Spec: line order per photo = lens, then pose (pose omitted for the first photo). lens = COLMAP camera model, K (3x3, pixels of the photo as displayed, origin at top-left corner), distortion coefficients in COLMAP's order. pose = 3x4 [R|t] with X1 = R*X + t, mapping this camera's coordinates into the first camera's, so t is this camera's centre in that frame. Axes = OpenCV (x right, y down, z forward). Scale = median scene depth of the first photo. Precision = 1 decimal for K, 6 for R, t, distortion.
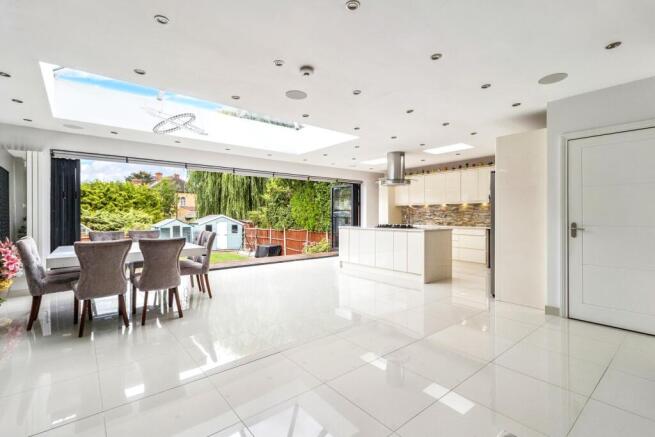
lens RADIAL K [[304.2, 0, 329.1], [0, 304.2, 213.1], [0, 0, 1]] dist [0.001835, 0.000113]
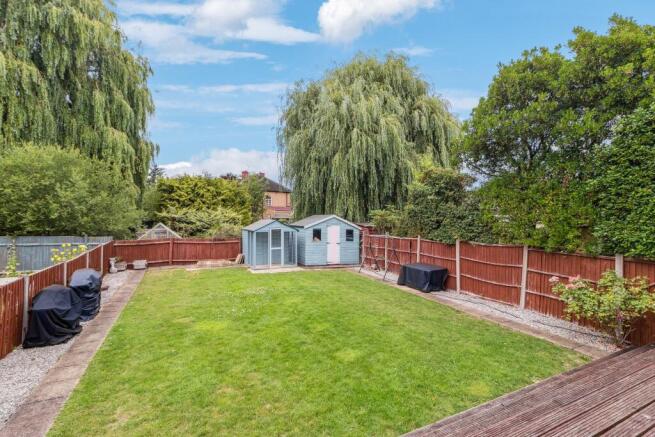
lens RADIAL K [[304.2, 0, 329.1], [0, 304.2, 213.1], [0, 0, 1]] dist [0.001835, 0.000113]
pose [[0.973749, 0.012440, -0.227286, -0.171051], [-0.014189, 0.999881, -0.006065, 0.004827], [0.227183, 0.009131, 0.973809, 0.262121]]
